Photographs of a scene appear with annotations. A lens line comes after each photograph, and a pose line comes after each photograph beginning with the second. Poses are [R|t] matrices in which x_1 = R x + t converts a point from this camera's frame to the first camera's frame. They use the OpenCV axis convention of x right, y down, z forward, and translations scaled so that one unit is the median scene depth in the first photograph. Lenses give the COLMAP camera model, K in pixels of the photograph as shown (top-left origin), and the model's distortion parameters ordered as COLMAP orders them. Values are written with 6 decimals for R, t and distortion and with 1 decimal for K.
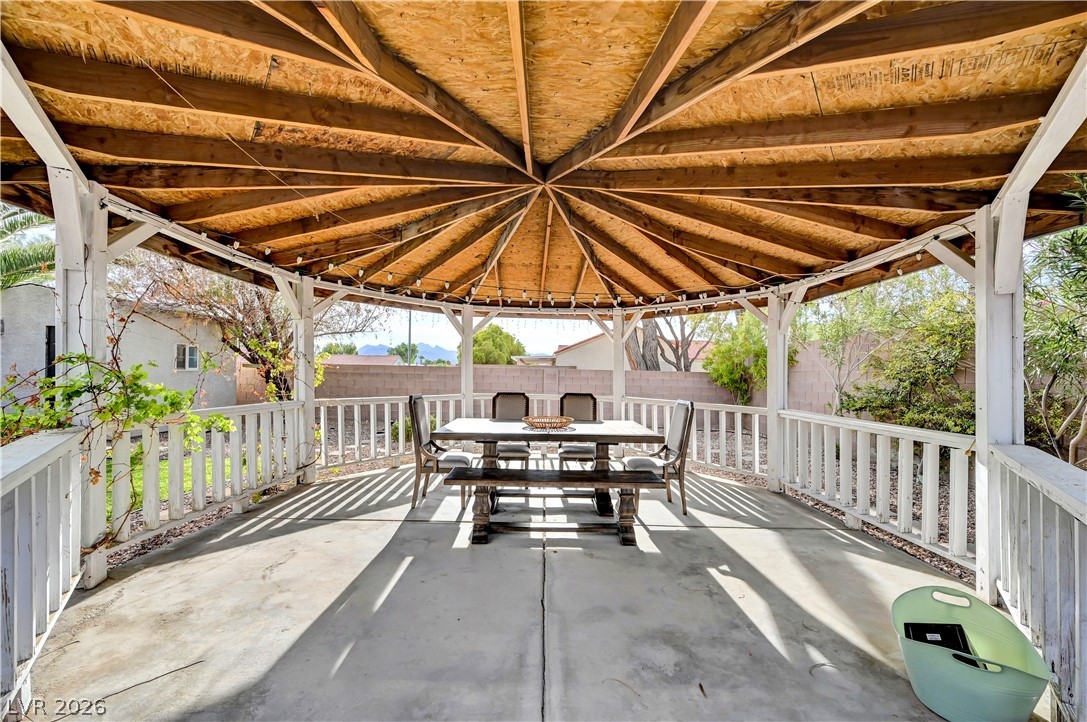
lens RADIAL K [[441.9, 0, 543.3], [0, 441.9, 370.5], [0, 0, 1]] dist [0.000473, 0.000194]
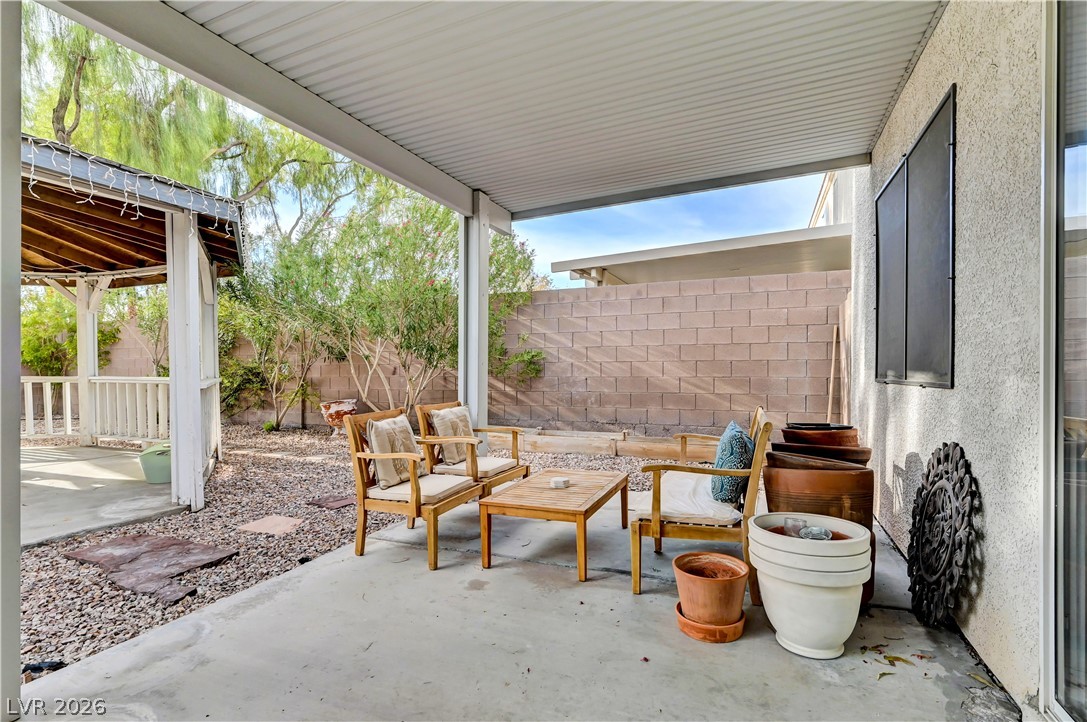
lens RADIAL K [[542.8, 0, 547.2], [0, 542.8, 371.3], [0, 0, 1]] dist [0.001829, 0.000132]
pose [[0.402391, -0.023331, 0.915171, -0.262103], [-0.002112, 0.999649, 0.026413, 0.029495], [-0.915466, -0.012561, 0.402200, -0.605937]]
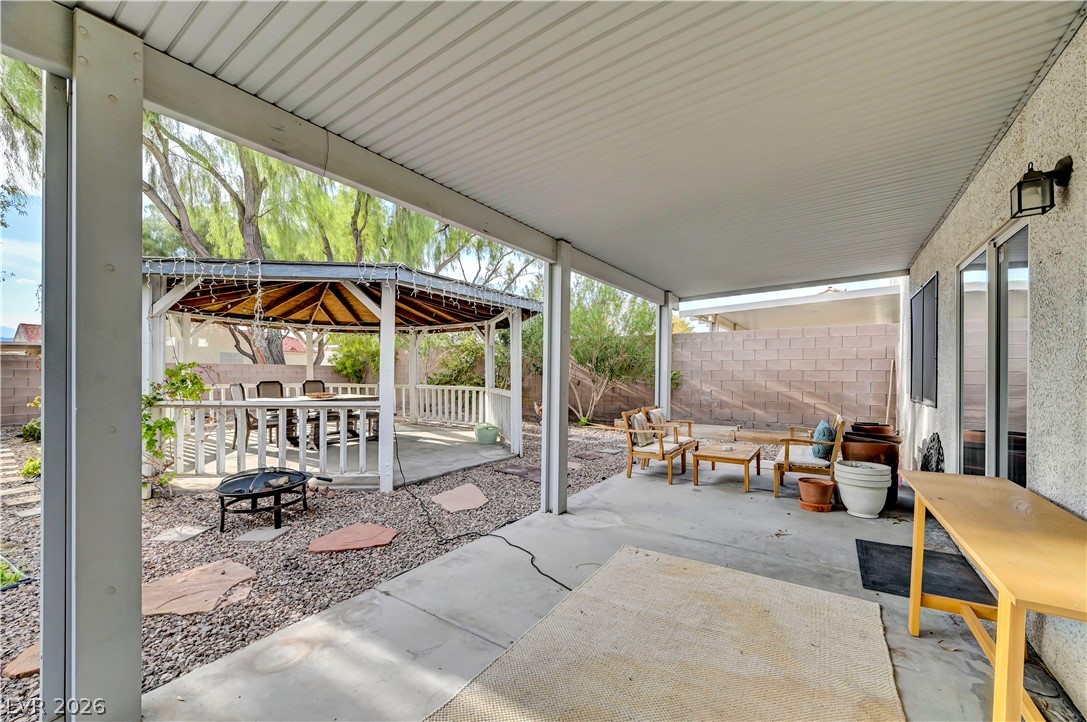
lens RADIAL K [[441.9, 0, 543.3], [0, 441.9, 370.5], [0, 0, 1]] dist [0.000473, 0.000194]
pose [[0.581687, -0.009264, 0.813360, -0.691888], [-0.006771, 0.999845, 0.016230, -0.012444], [-0.813384, -0.014948, 0.581534, -0.614033]]
